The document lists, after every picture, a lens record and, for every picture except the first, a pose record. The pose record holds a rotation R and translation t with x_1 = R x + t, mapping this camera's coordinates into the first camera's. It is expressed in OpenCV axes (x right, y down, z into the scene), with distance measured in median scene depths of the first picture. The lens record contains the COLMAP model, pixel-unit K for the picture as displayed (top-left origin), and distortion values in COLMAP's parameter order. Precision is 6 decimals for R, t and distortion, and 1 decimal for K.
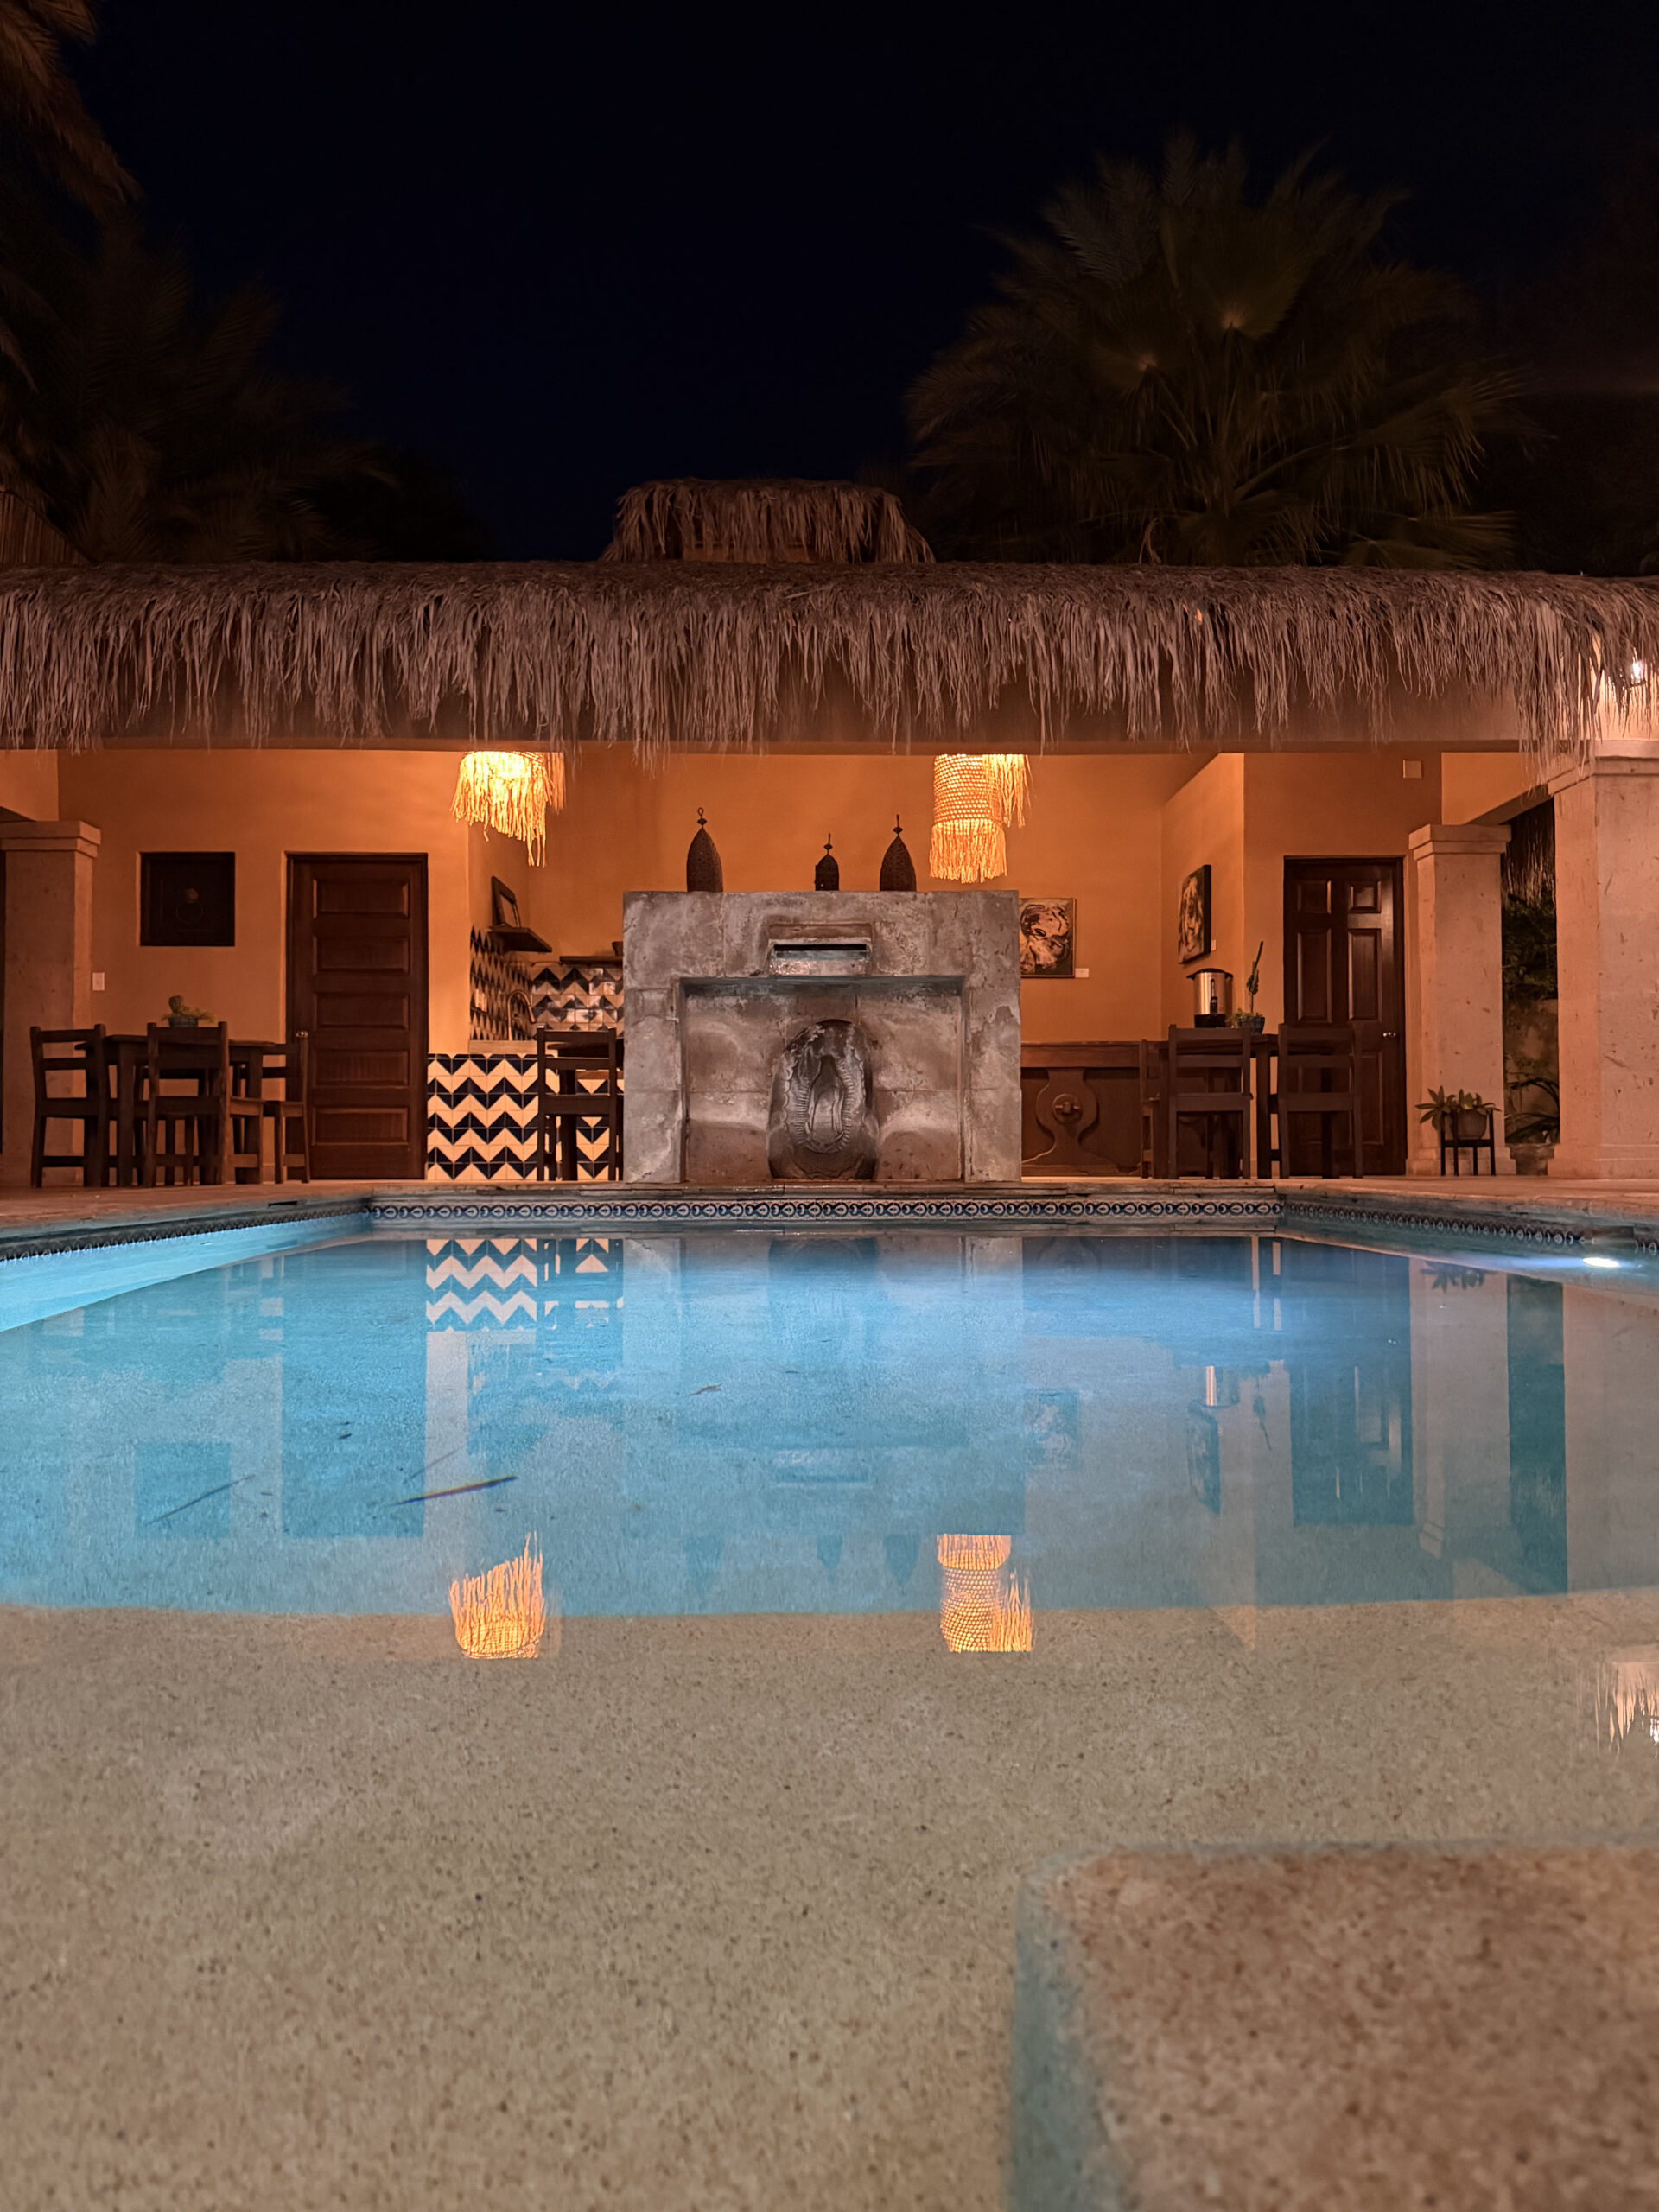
lens RADIAL K [[1535.2, 0, 829.5], [0, 1535.2, 1106.0], [0, 0, 1]] dist [0.148779, -0.284559]
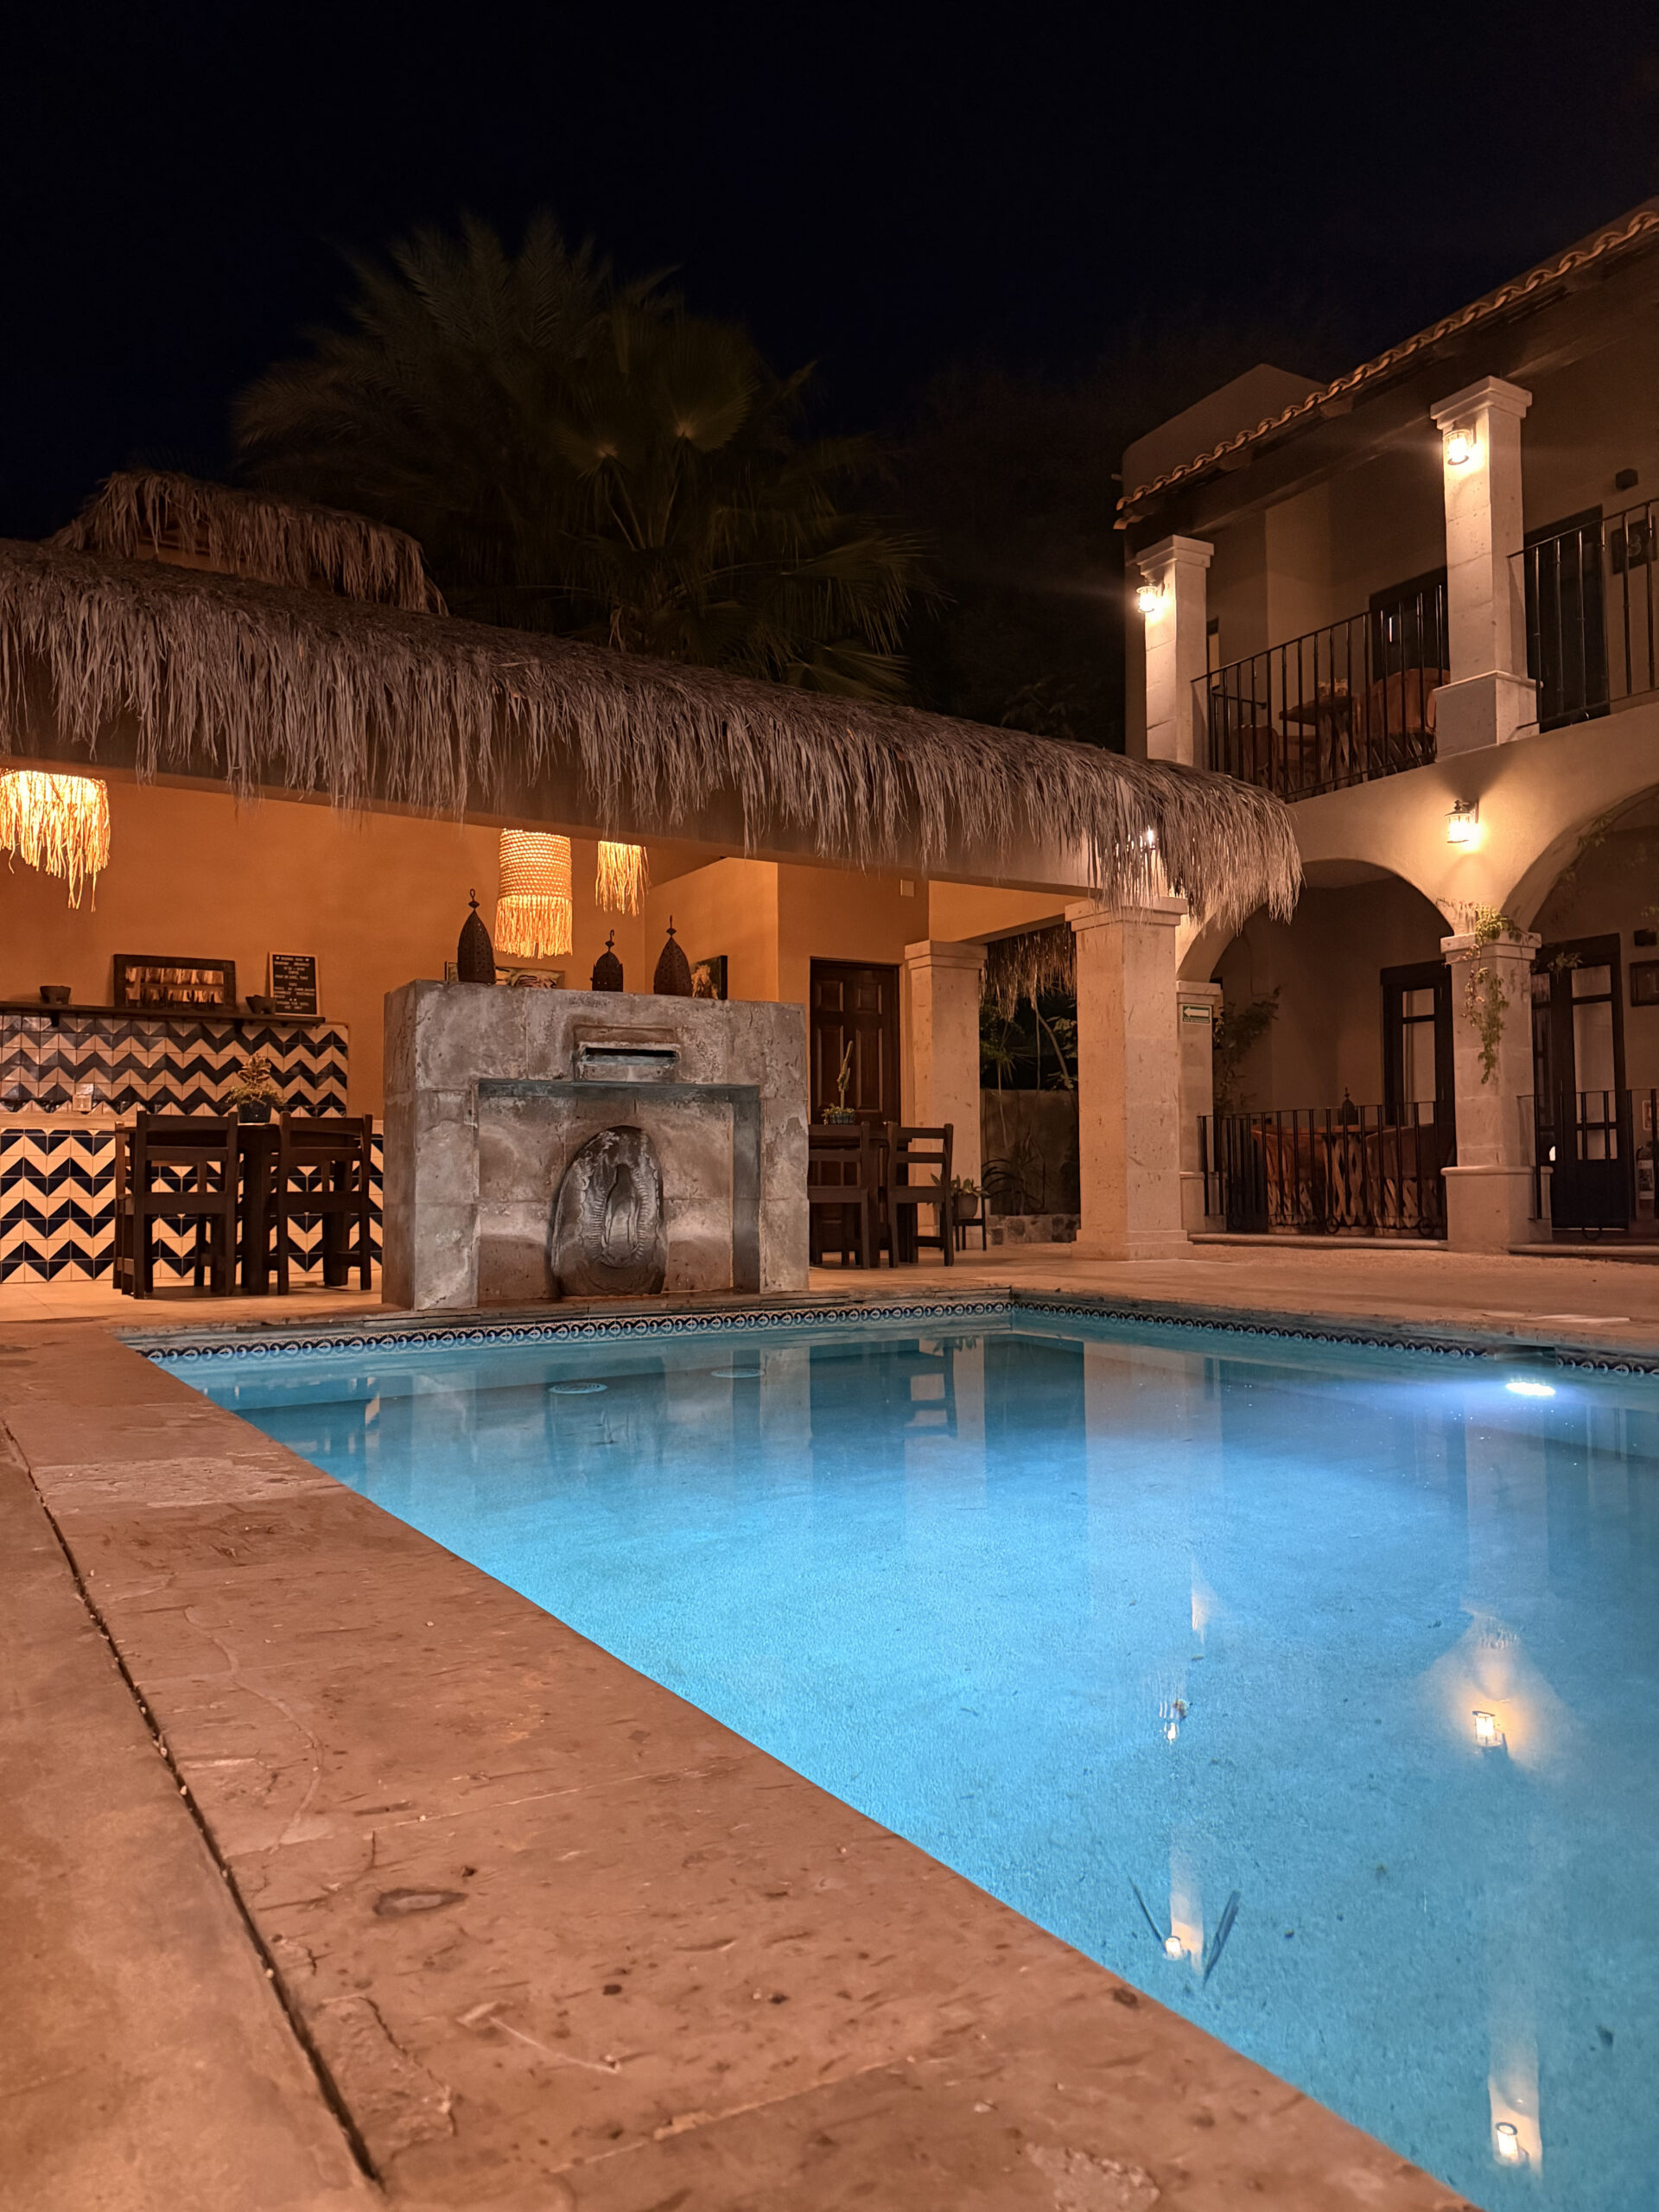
lens RADIAL K [[1535.2, 0, 829.5], [0, 1535.2, 1106.0], [0, 0, 1]] dist [0.148779, -0.284559]
pose [[0.872957, 0.024045, 0.487205, -0.353054], [-0.010745, 0.999490, -0.030076, -0.041413], [-0.487679, 0.021020, 0.872770, 0.105072]]
